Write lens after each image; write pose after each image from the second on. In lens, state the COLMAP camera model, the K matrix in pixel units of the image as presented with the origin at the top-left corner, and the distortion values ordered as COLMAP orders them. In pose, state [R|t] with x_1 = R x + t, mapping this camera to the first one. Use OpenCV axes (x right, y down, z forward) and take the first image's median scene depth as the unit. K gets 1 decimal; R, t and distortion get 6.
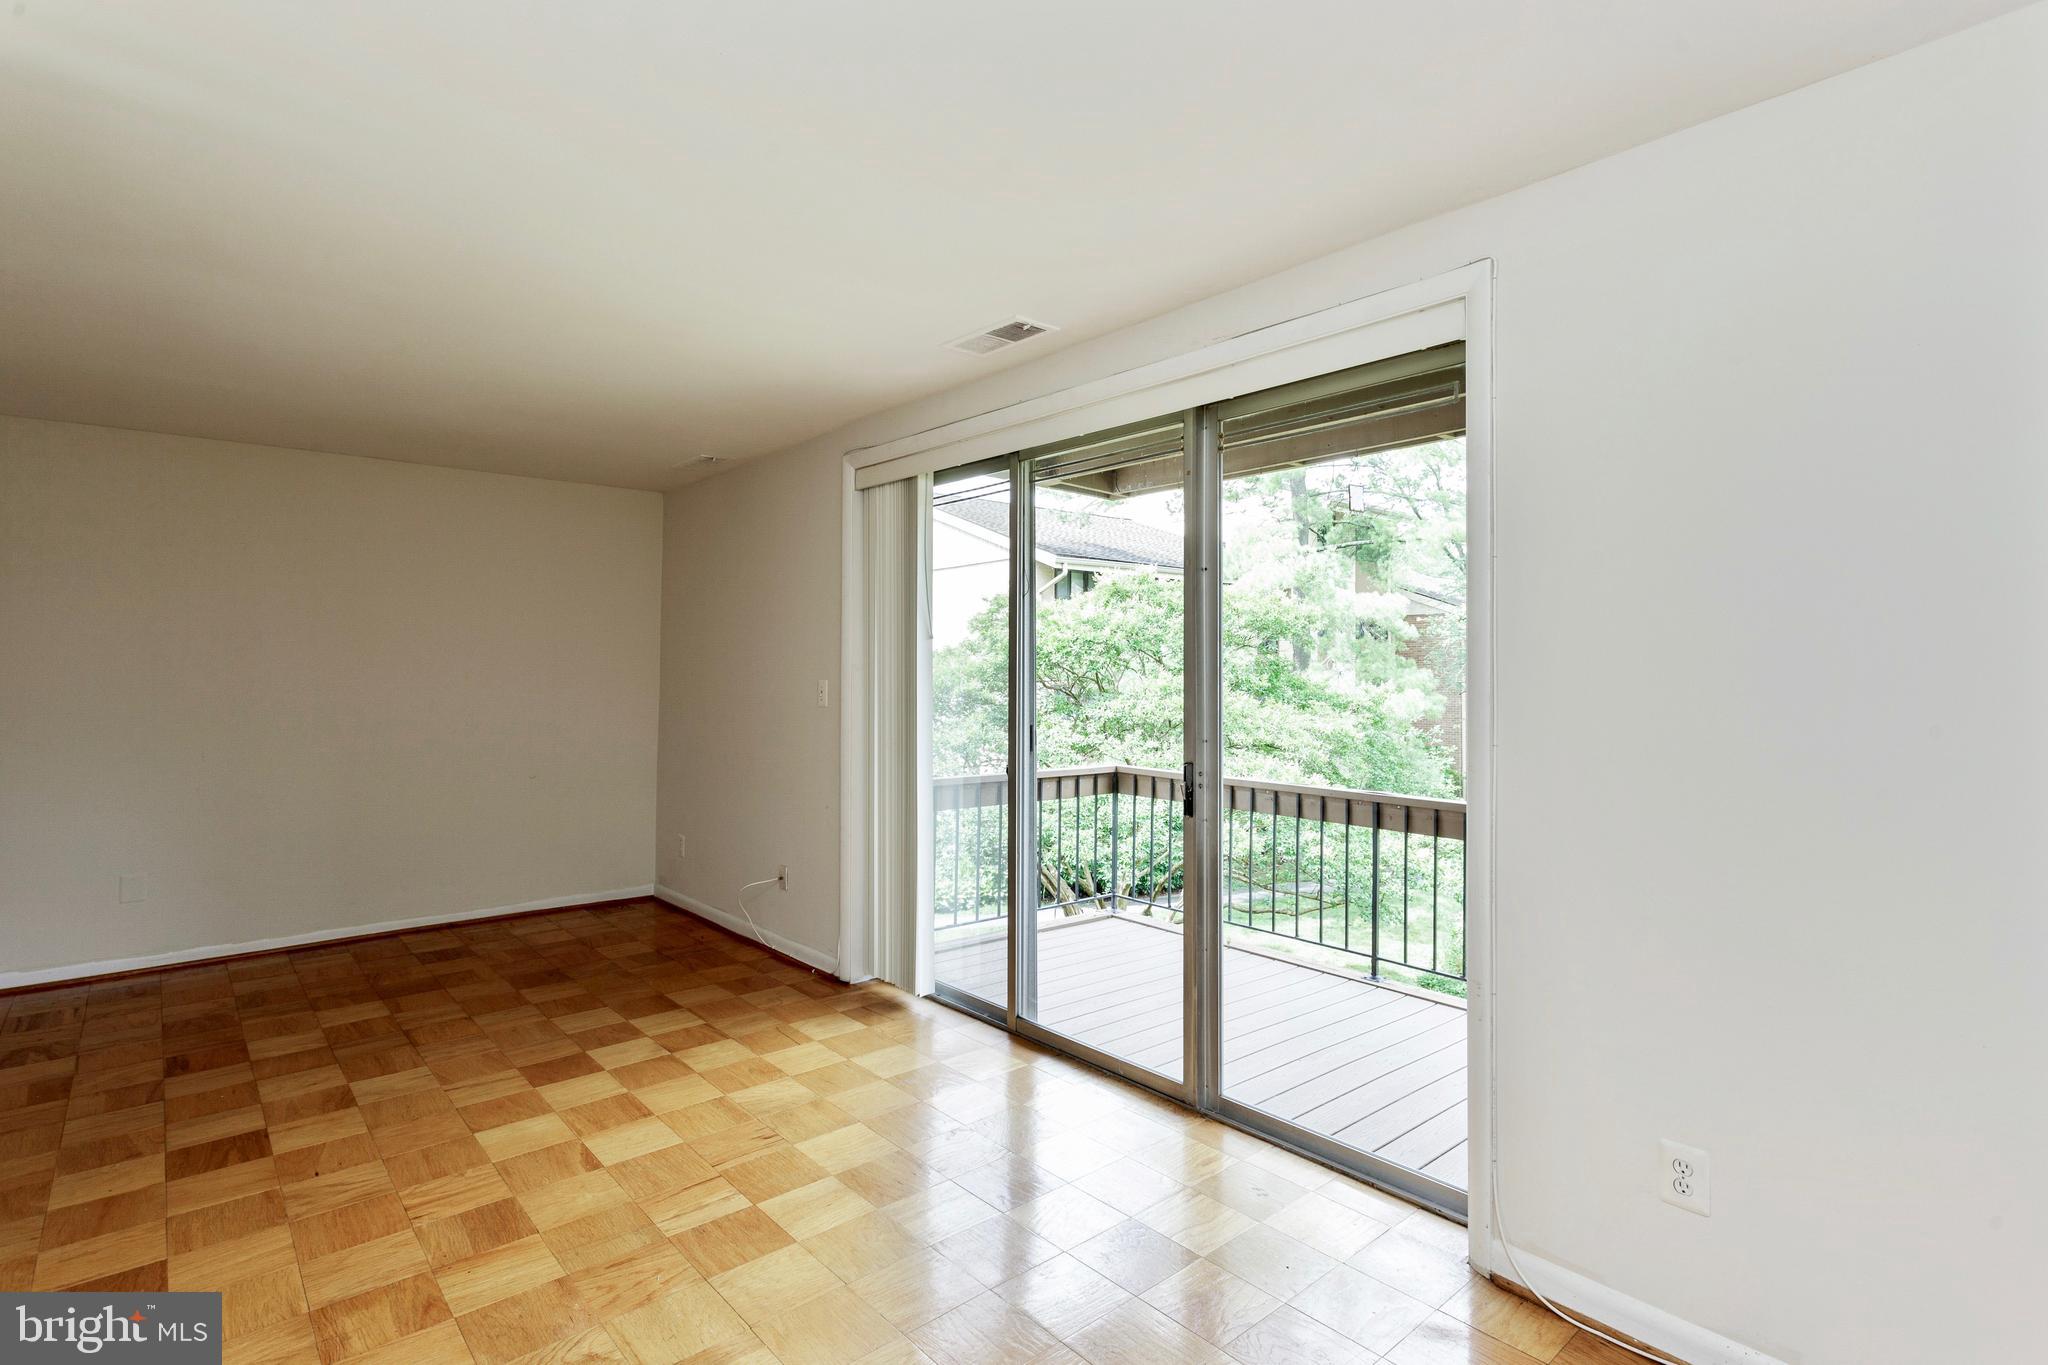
lens RADIAL K [[996.9, 0, 1040.9], [0, 996.9, 660.7], [0, 0, 1]] dist [-0.000772, 0.000471]
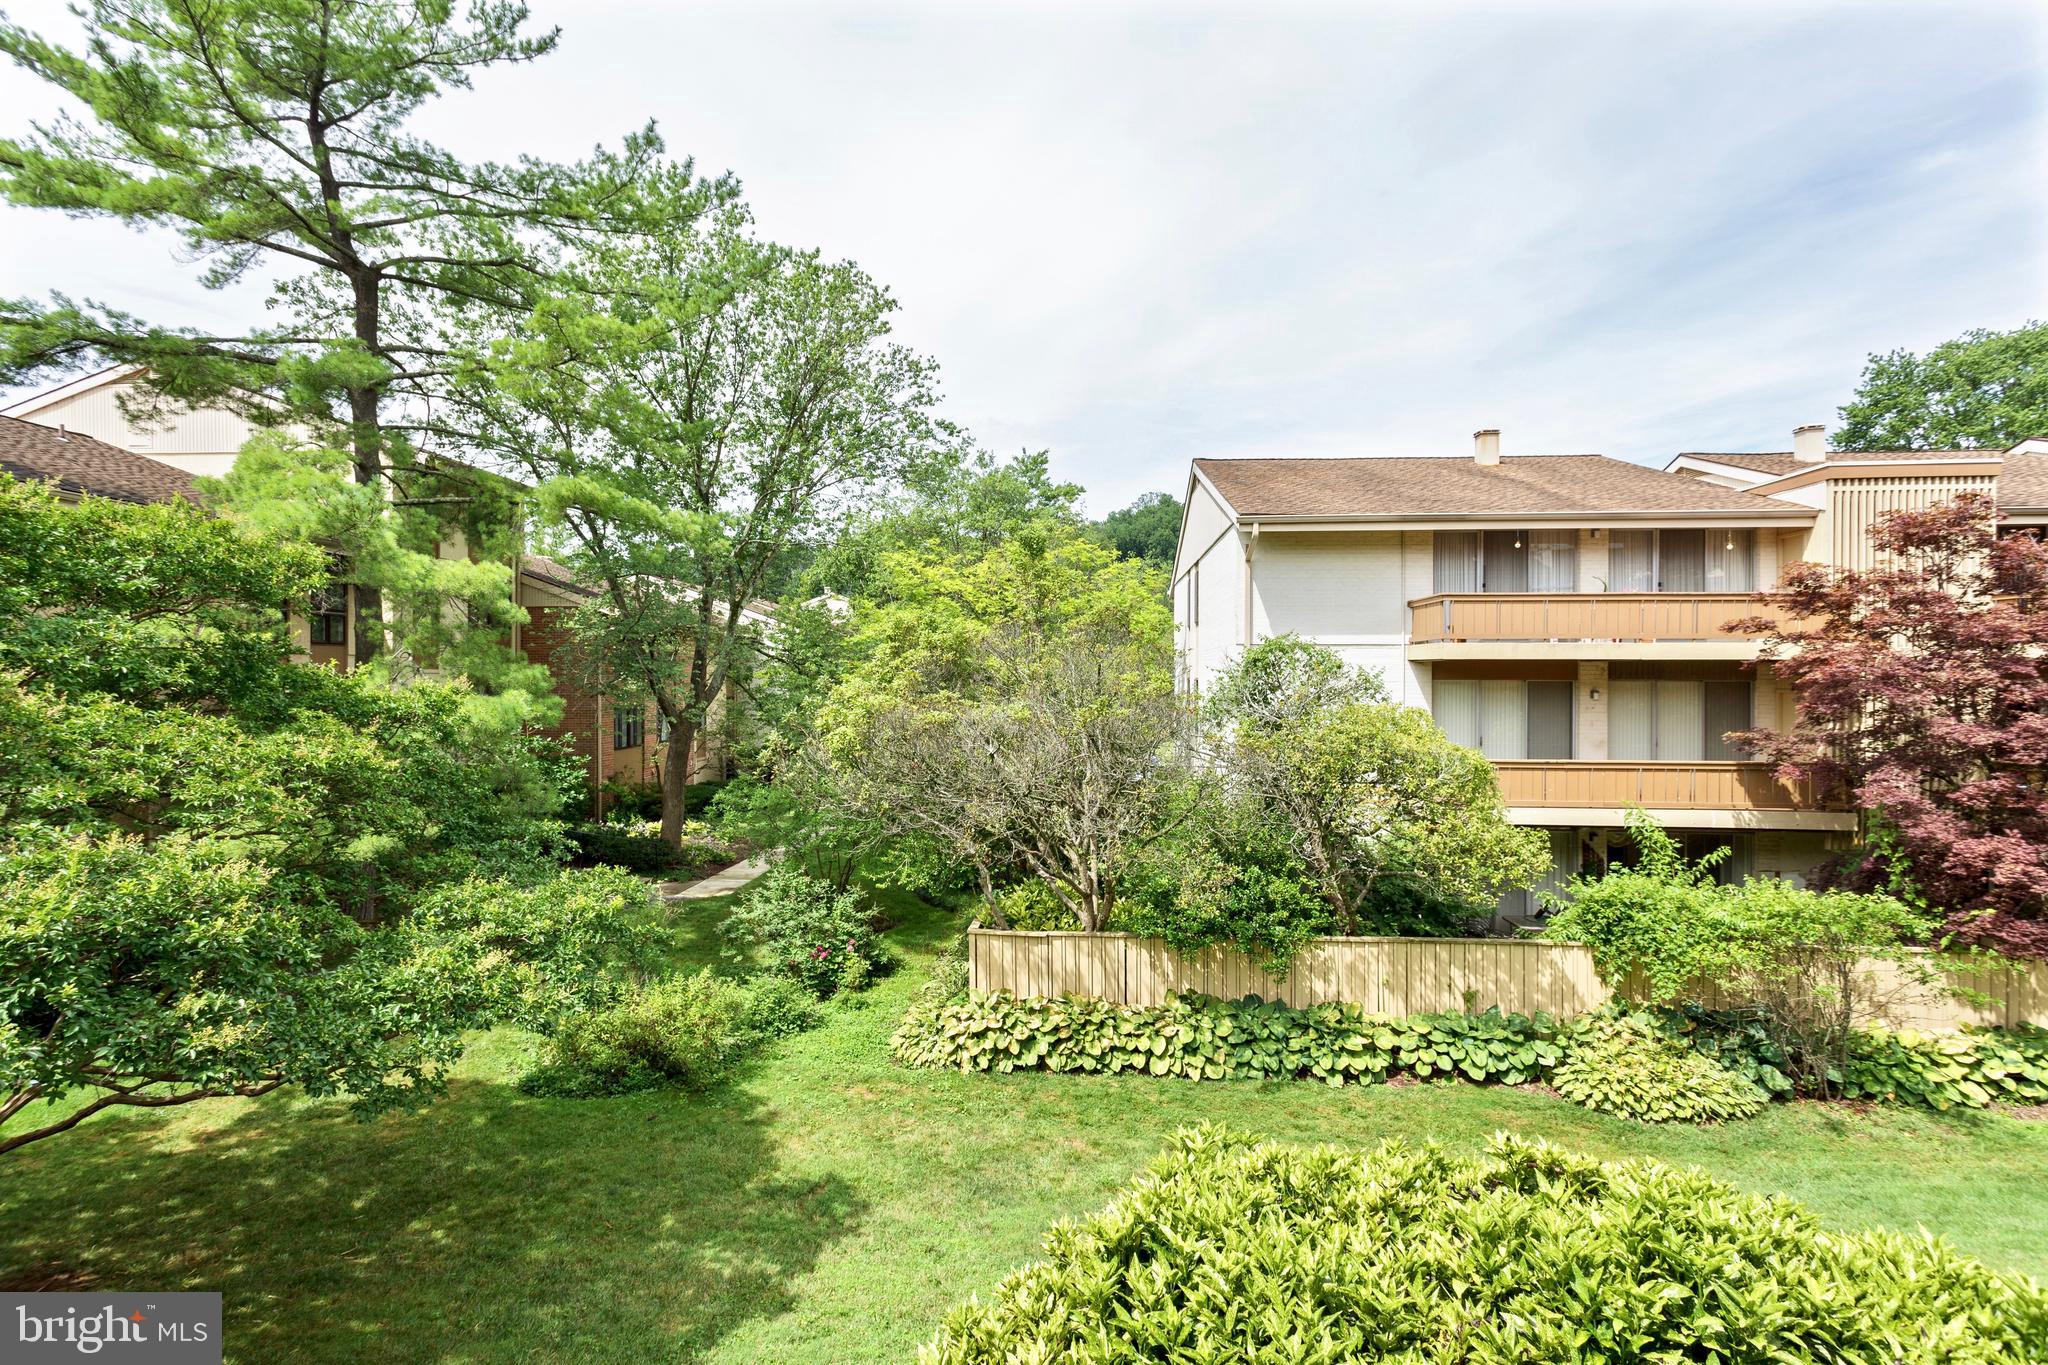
lens RADIAL K [[968.4, 0, 1022.8], [0, 968.4, 681.7], [0, 0, 1]] dist [0.003687, 0.000831]
pose [[0.694261, -0.000794, 0.719723, 0.524501], [-0.010780, 0.999876, 0.011501, 0.045353], [-0.719643, -0.015743, 0.694166, 1.035410]]
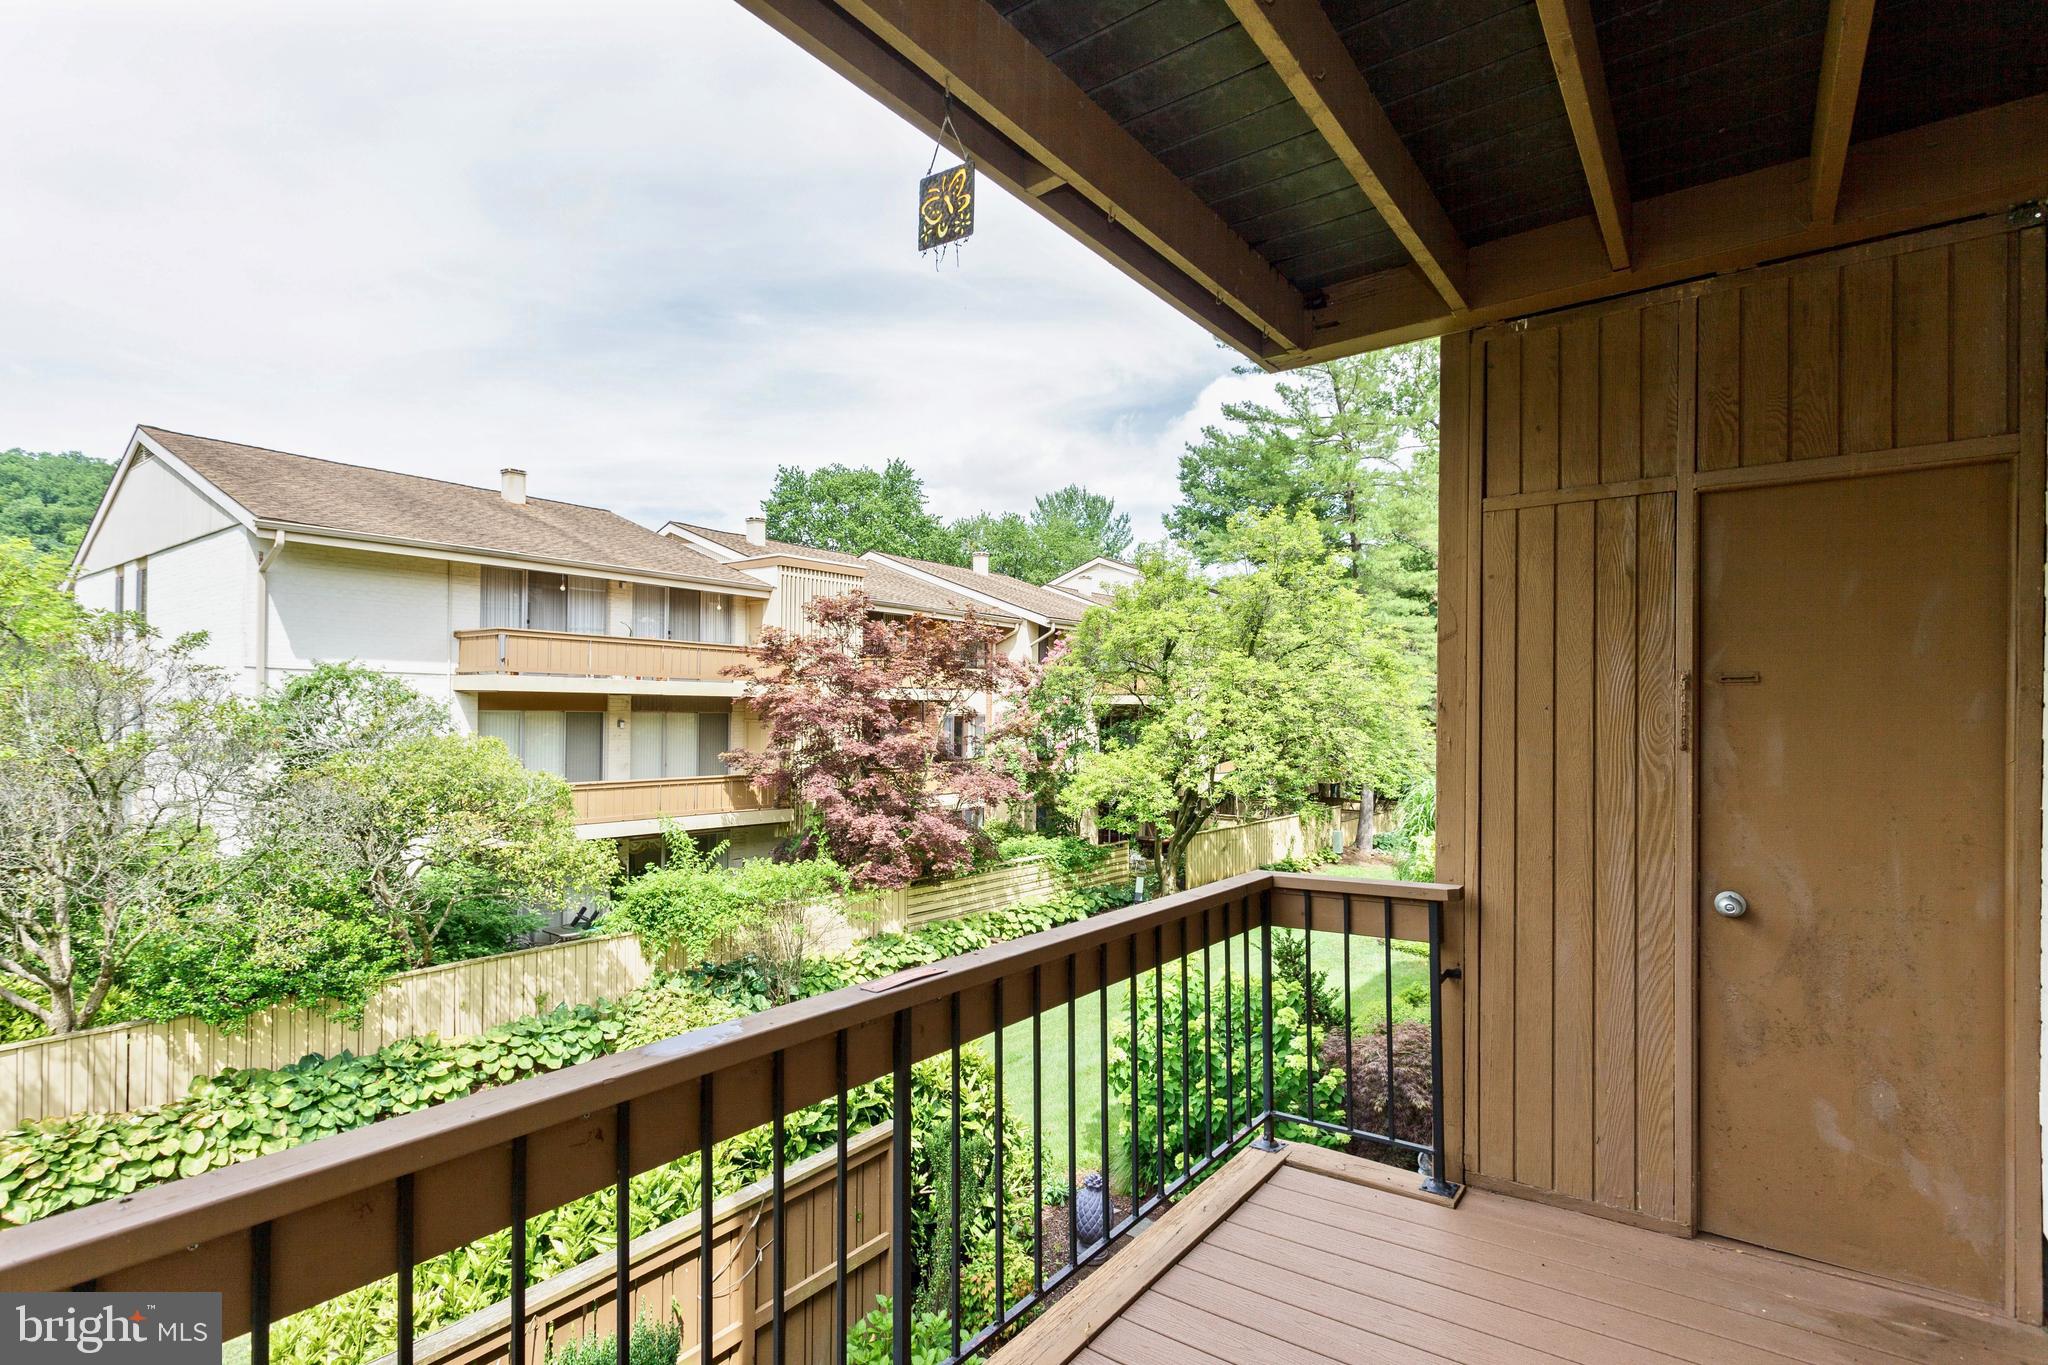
lens RADIAL K [[1000.2, 0, 1013.2], [0, 1000.2, 711.1], [0, 0, 1]] dist [0.004964, 0.000960]
pose [[-0.201344, -0.000281, 0.979521, -0.076385], [-0.023102, 0.999723, -0.004462, 0.035616], [-0.979248, -0.023528, -0.201295, 1.266000]]
